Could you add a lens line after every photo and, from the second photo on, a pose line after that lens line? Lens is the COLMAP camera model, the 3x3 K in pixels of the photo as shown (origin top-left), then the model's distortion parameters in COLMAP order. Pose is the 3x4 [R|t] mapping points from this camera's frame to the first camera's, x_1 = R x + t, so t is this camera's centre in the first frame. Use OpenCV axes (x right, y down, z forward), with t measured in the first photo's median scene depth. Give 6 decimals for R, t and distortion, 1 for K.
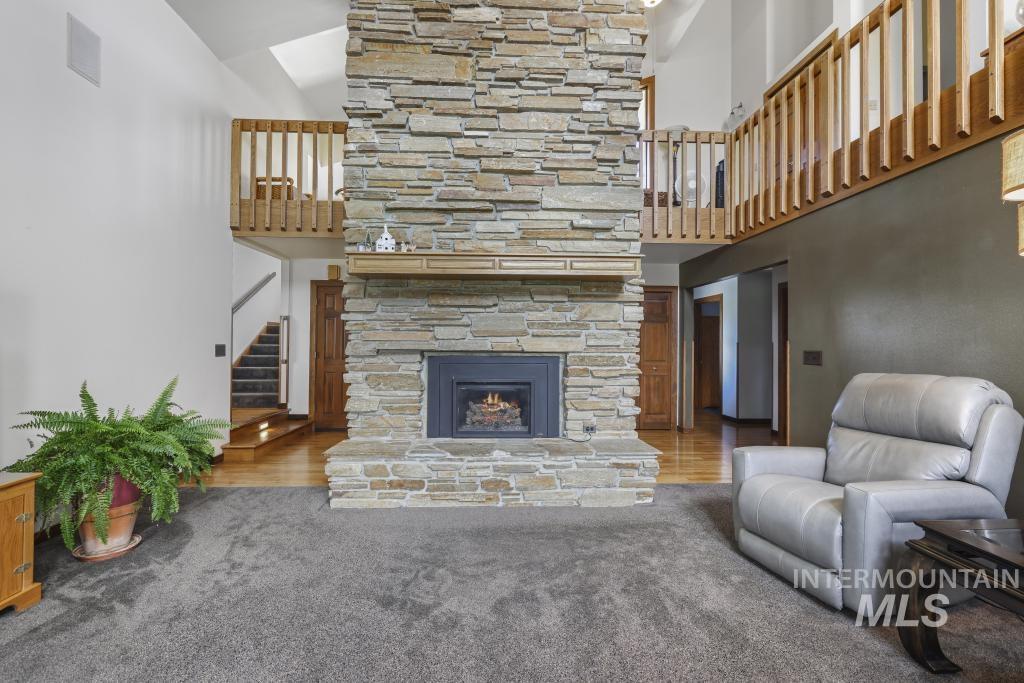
lens RADIAL K [[436.8, 0, 510.4], [0, 436.8, 339.0], [0, 0, 1]] dist [-0.000500, -0.000140]
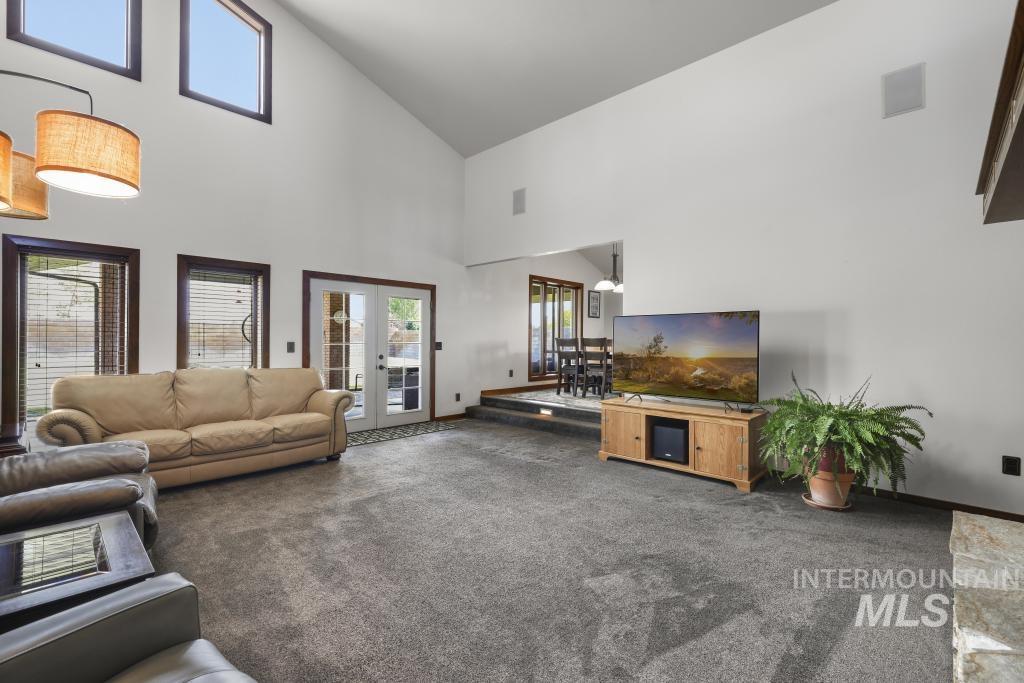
lens RADIAL K [[448.2, 0, 512.0], [0, 448.2, 341.5], [0, 0, 1]] dist [0.002360, 0.000250]
pose [[-0.729108, -0.011245, -0.684306, 0.451968], [-0.002659, 0.999904, -0.013597, 0.014927], [0.684393, -0.008094, -0.729068, 0.898488]]
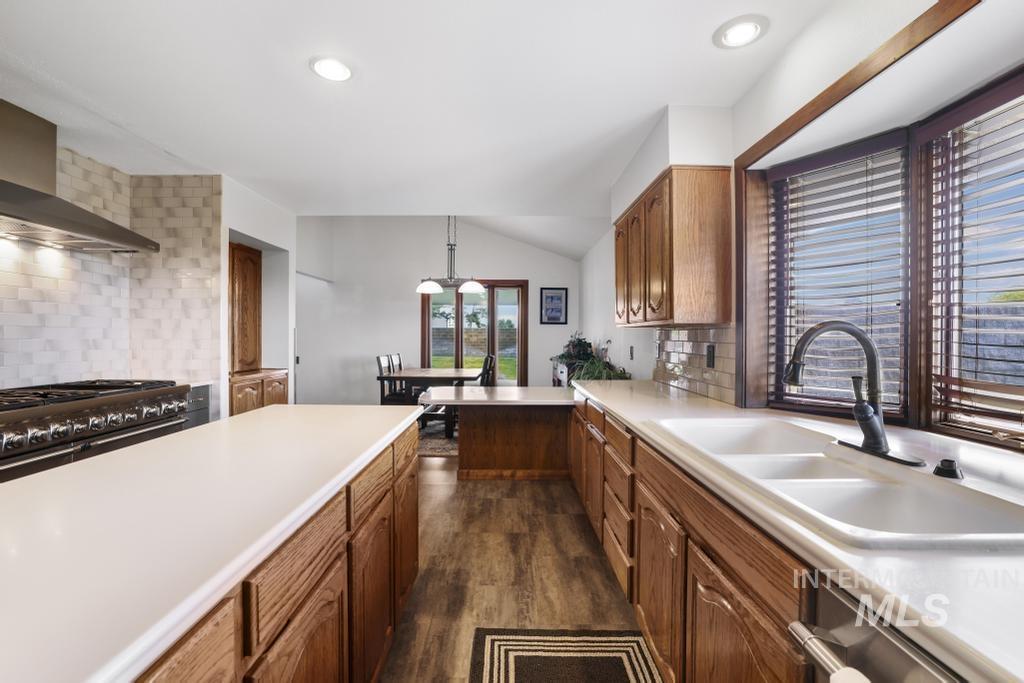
lens RADIAL K [[460.5, 0, 506.1], [0, 460.5, 336.9], [0, 0, 1]] dist [-0.016400, 0.000042]
pose [[-0.998234, -0.010750, 0.058429, -1.558747], [-0.011302, 0.999895, -0.009121, -0.082313], [-0.058325, -0.009765, -0.998250, 1.299652]]
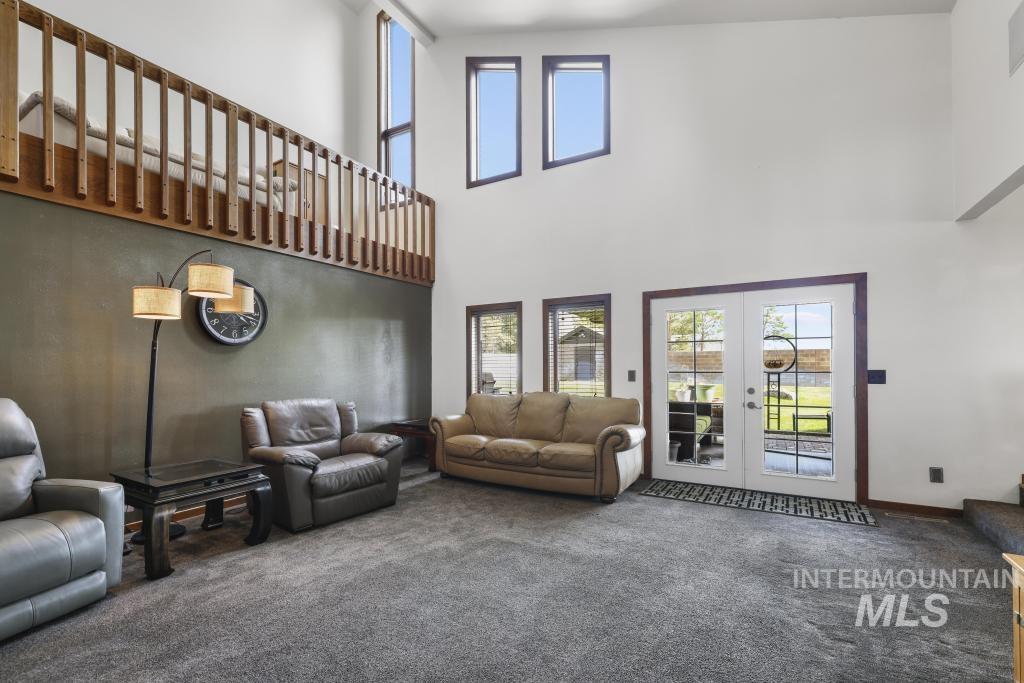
lens RADIAL K [[458.3, 0, 496.2], [0, 458.3, 366.4], [0, 0, 1]] dist [0.000201, 0.000074]
pose [[-0.826409, -0.002493, 0.563065, -0.423467], [-0.009186, 0.999917, -0.009054, 0.003335], [-0.562995, -0.012655, -0.826363, 0.752516]]
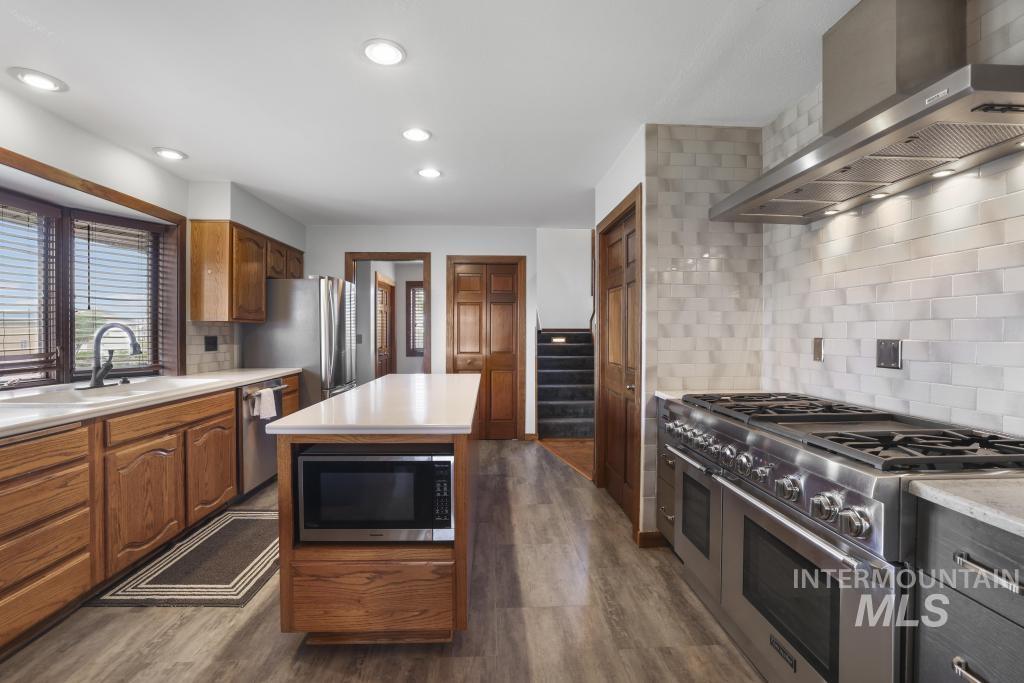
lens RADIAL K [[449.2, 0, 507.0], [0, 449.2, 335.8], [0, 0, 1]] dist [-0.045838, 0.019386]
pose [[0.999909, -0.004094, -0.012848, -1.173722], [0.004344, 0.999800, 0.019503, -0.090577], [0.012765, -0.019557, 0.999727, 0.265487]]
